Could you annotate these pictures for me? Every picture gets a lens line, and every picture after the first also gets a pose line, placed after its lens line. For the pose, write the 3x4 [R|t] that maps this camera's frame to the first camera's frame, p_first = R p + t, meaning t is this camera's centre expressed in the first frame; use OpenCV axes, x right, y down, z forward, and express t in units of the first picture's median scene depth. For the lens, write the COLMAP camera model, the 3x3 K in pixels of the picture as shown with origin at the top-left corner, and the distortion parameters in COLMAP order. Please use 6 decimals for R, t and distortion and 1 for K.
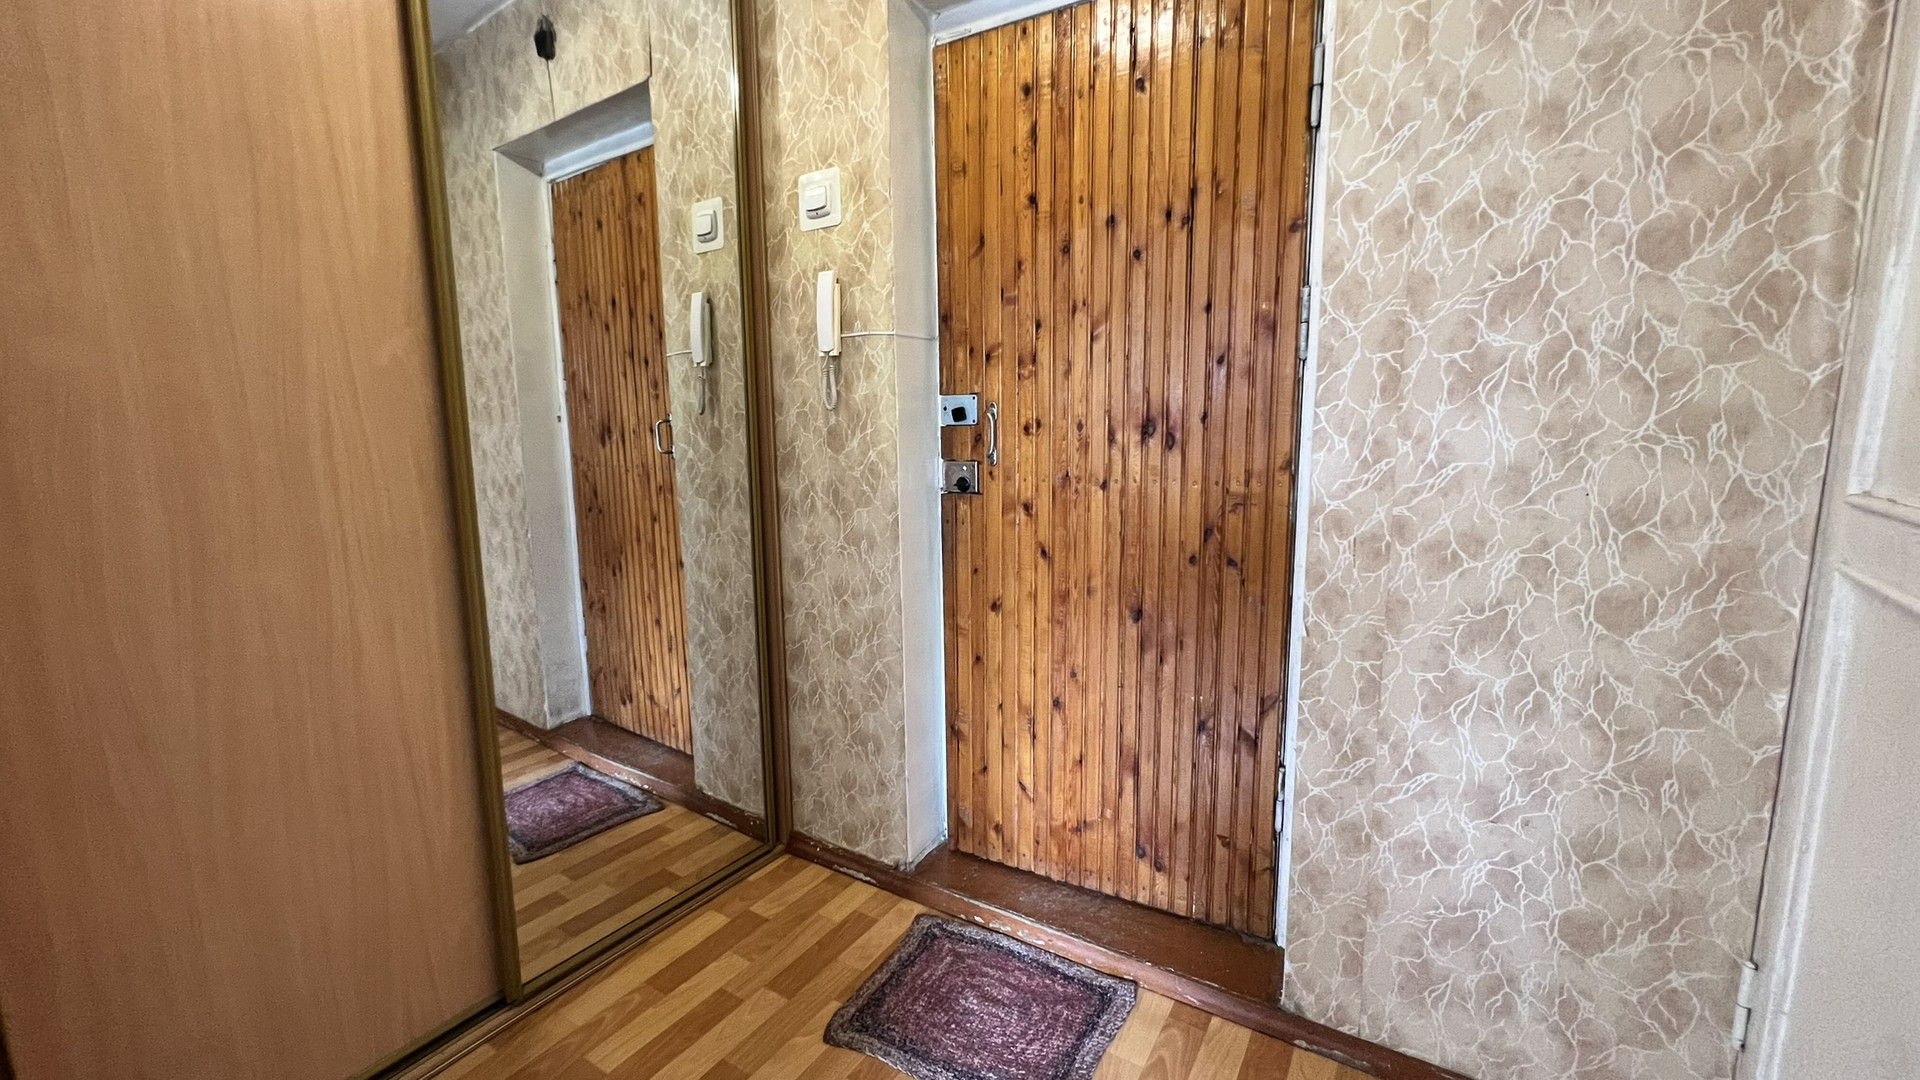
lens RADIAL K [[769.9, 0, 955.0], [0, 769.9, 541.9], [0, 0, 1]] dist [-0.001902, 0.000513]
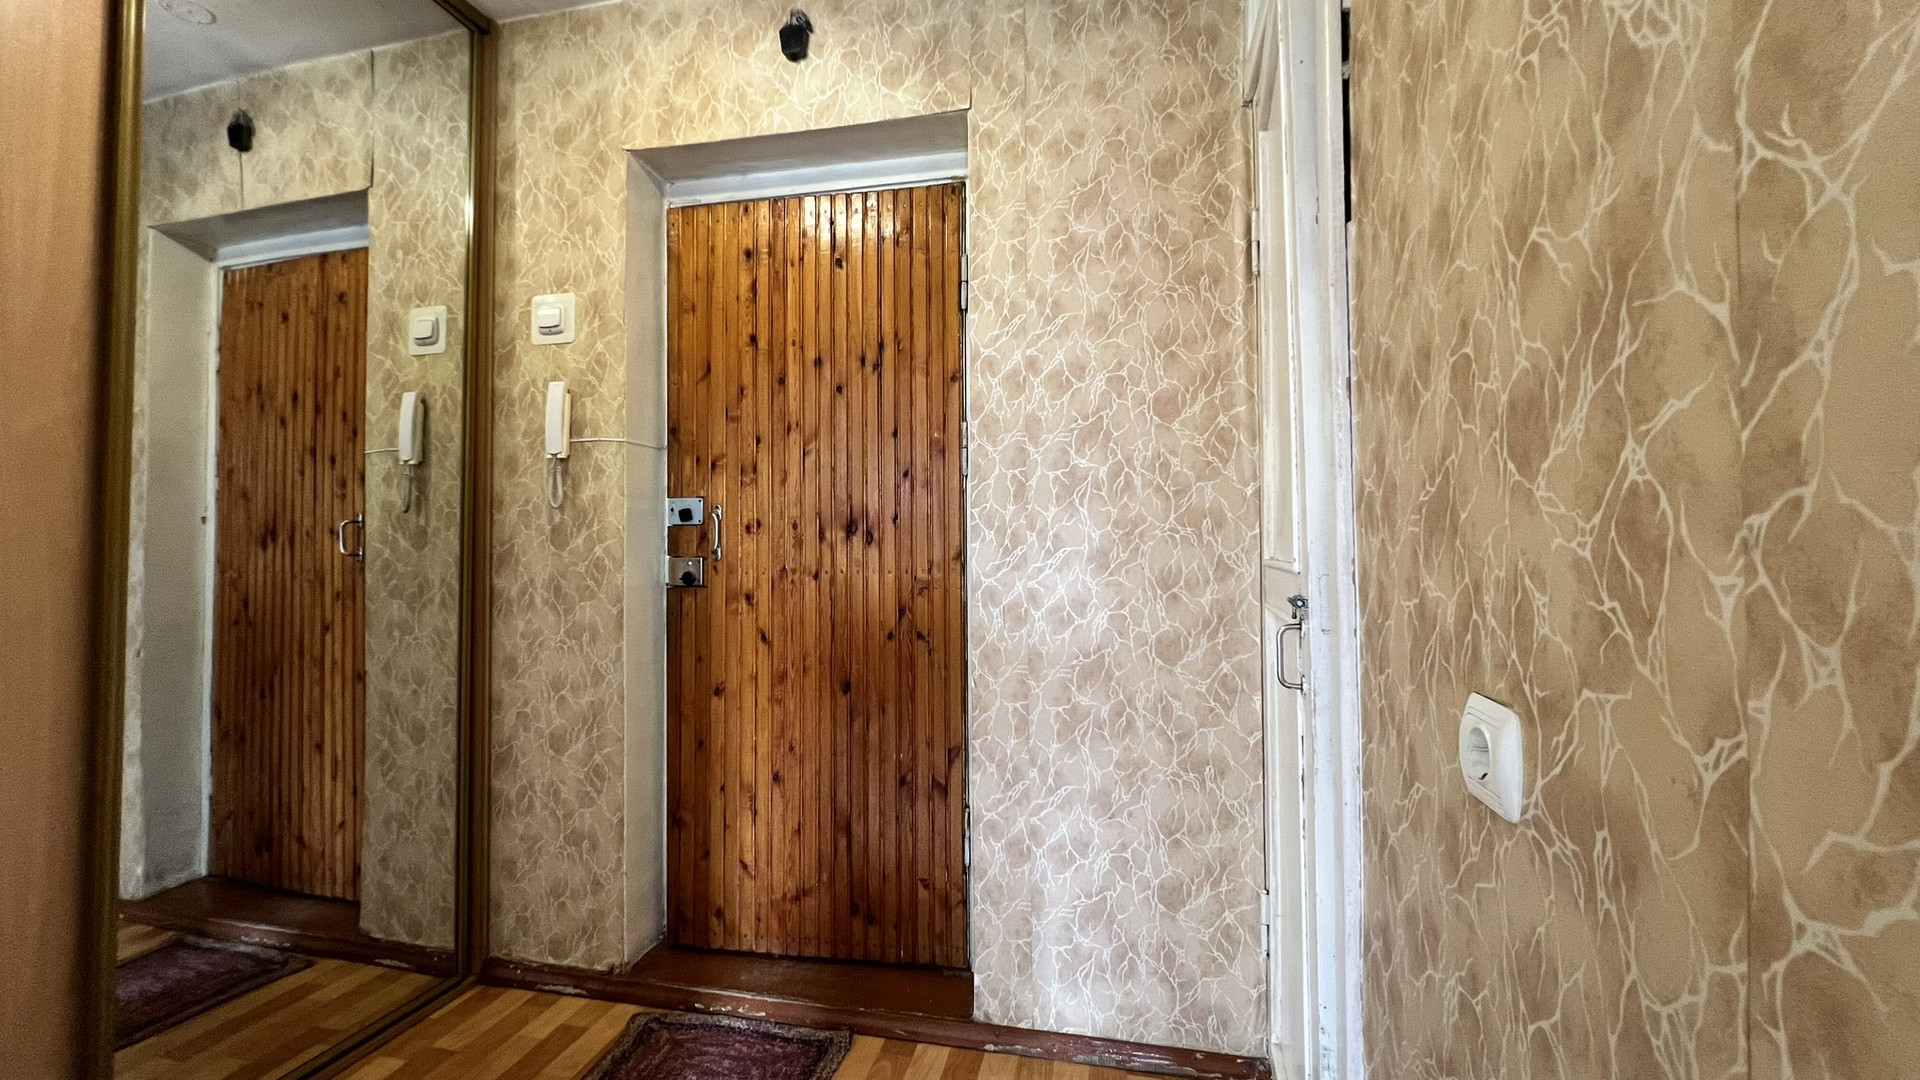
lens RADIAL K [[769.9, 0, 955.0], [0, 769.9, 541.9], [0, 0, 1]] dist [-0.001902, 0.000513]
pose [[0.941472, 0.015432, 0.336737, -0.001883], [0.042476, 0.985558, -0.163924, 0.070013], [-0.334404, 0.168633, 0.927220, -0.149019]]
